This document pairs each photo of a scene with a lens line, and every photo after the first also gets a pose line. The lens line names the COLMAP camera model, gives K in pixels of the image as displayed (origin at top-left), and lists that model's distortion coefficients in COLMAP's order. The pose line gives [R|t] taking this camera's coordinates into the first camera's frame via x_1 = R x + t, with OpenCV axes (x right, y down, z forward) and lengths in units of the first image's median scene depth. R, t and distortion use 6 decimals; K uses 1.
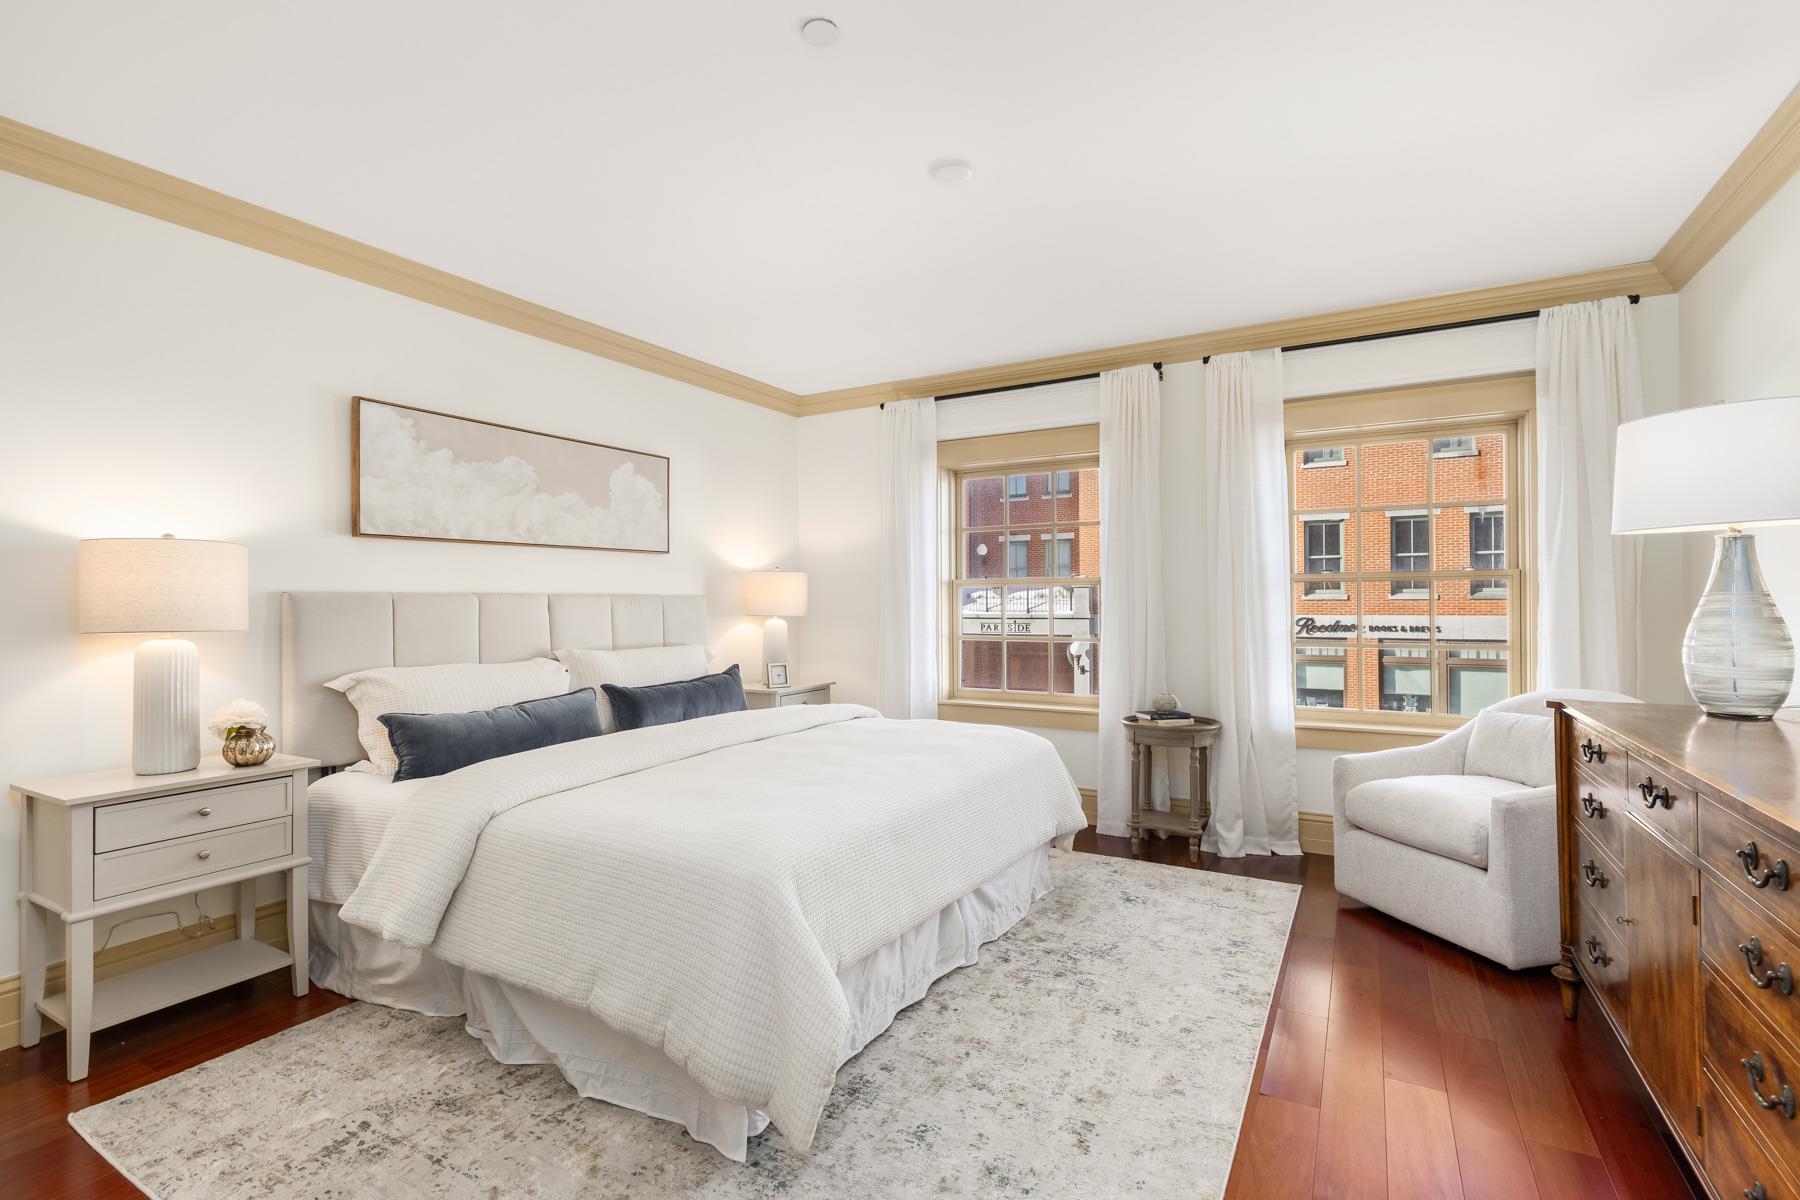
lens RADIAL K [[818.9, 0, 895.7], [0, 818.9, 595.2], [0, 0, 1]] dist [0.009907, -0.002719]
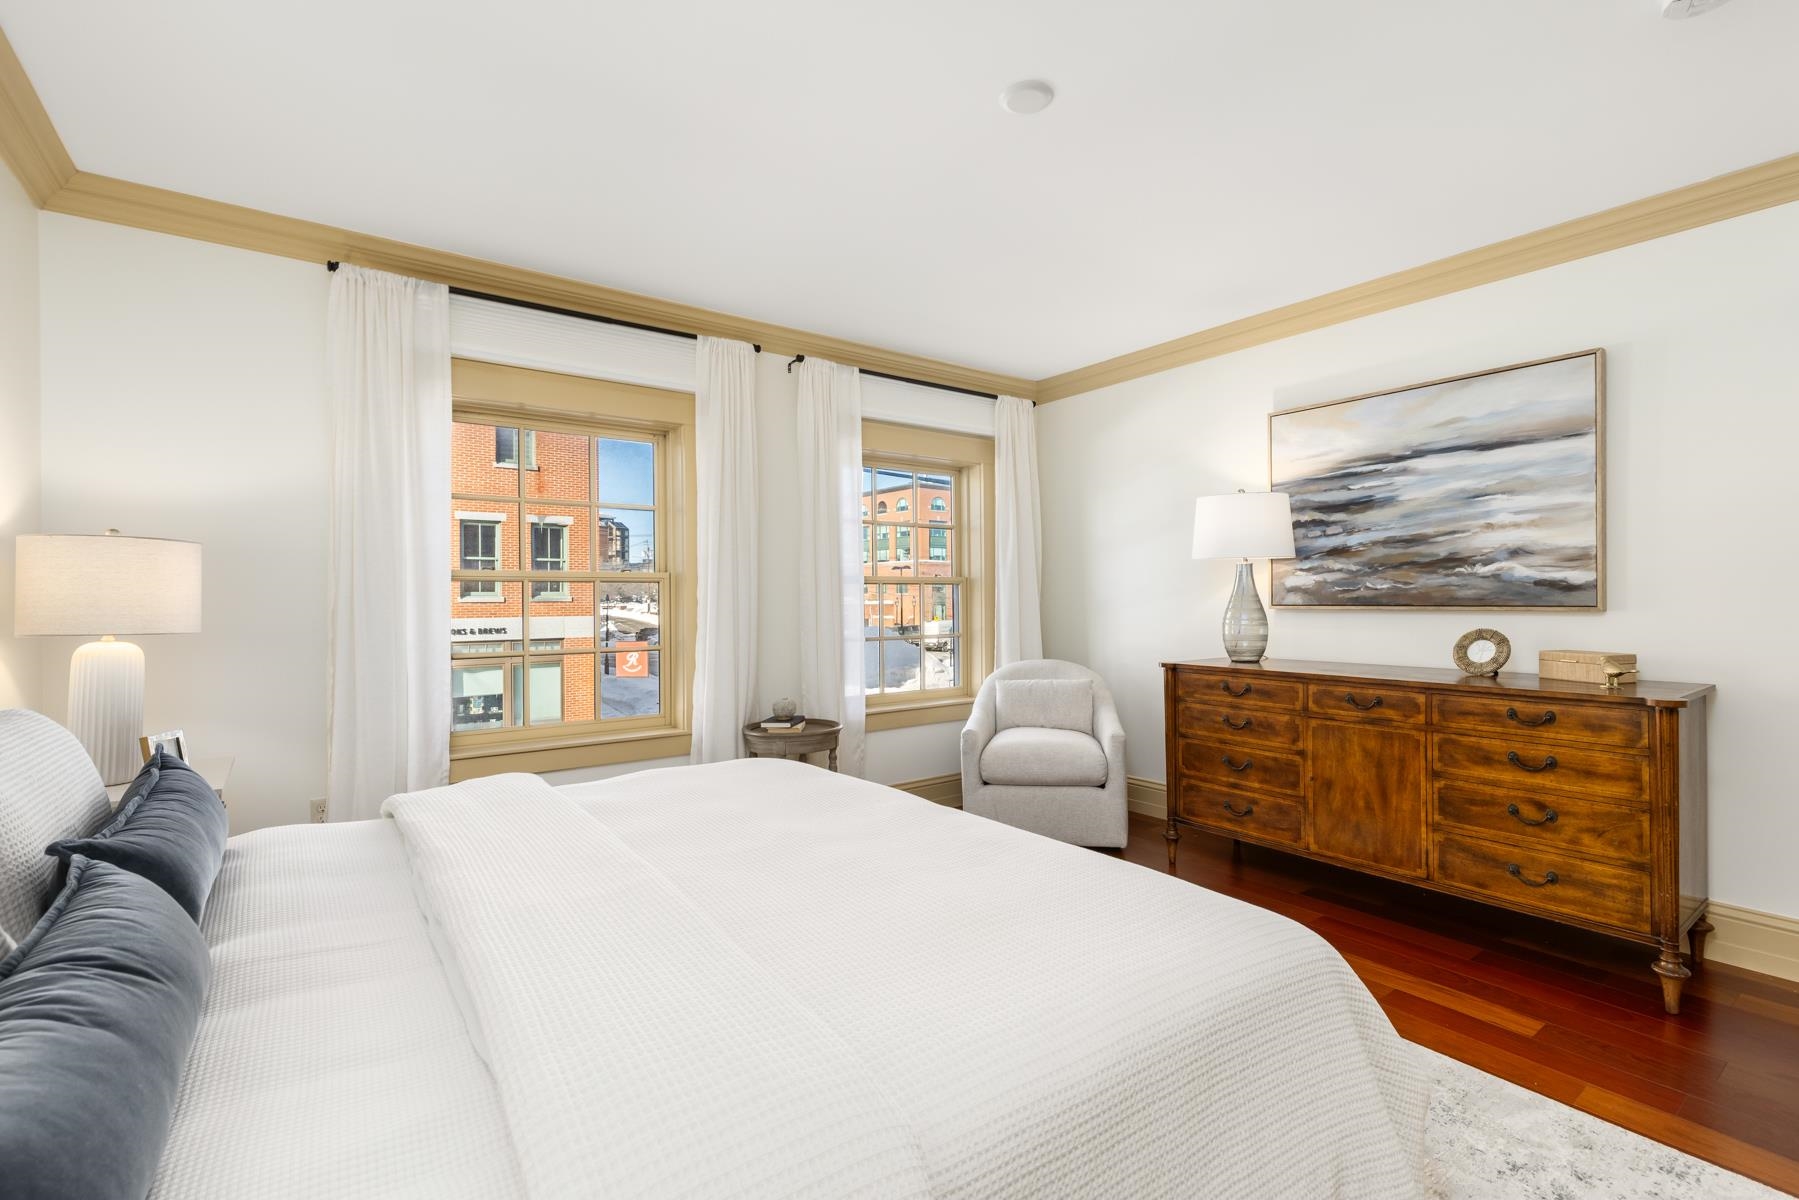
lens RADIAL K [[818.4, 0, 919.1], [0, 818.4, 604.9], [0, 0, 1]] dist [0.009907, -0.002719]
pose [[0.397395, -0.004381, 0.917637, -0.466579], [-0.002735, 0.999979, 0.005959, 0.004812], [-0.917643, -0.004877, 0.397375, 0.467693]]
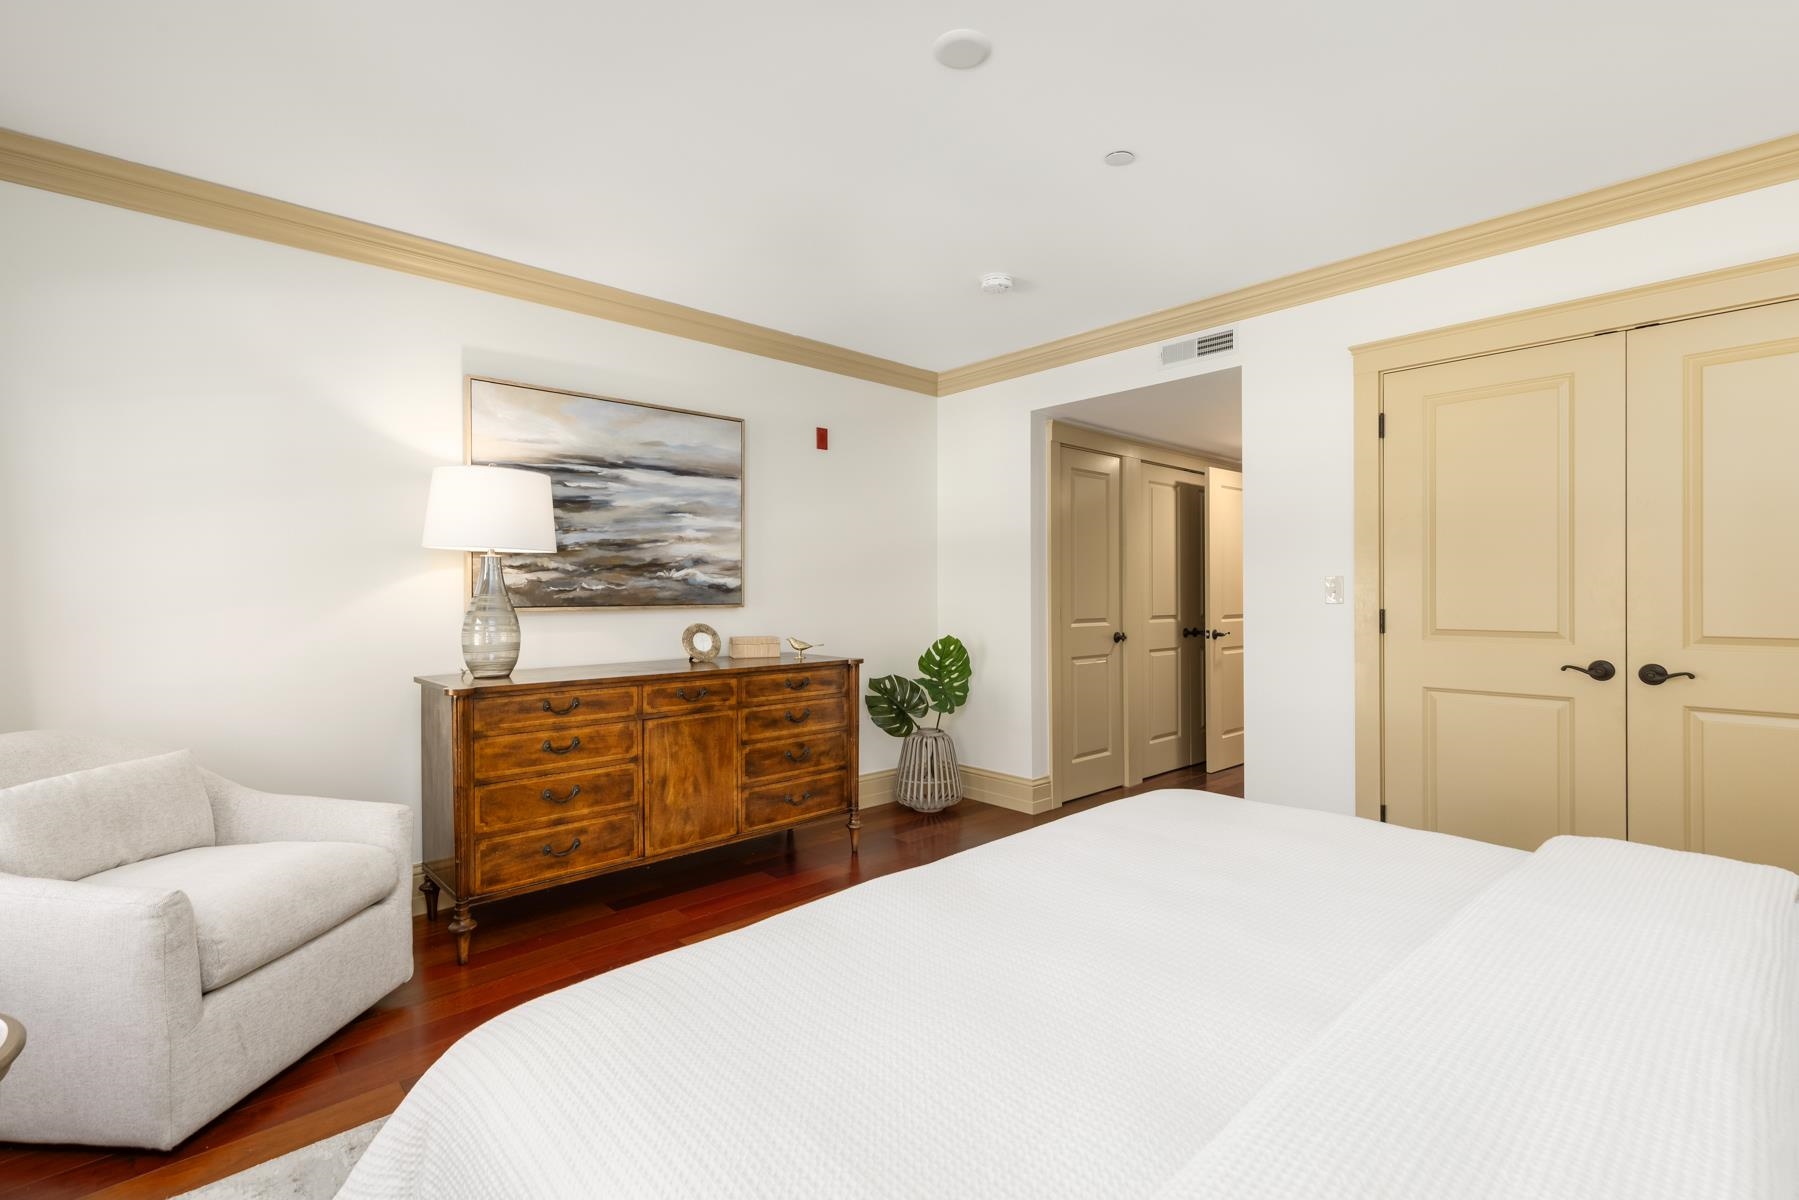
lens RADIAL K [[818.4, 0, 912.1], [0, 818.4, 601.4], [0, 0, 1]] dist [0.009907, -0.002719]
pose [[-0.957517, 0.011203, 0.288158, -0.060579], [0.011544, 0.999933, -0.000517, 0.008465], [-0.288144, 0.002831, -0.957583, 1.097042]]
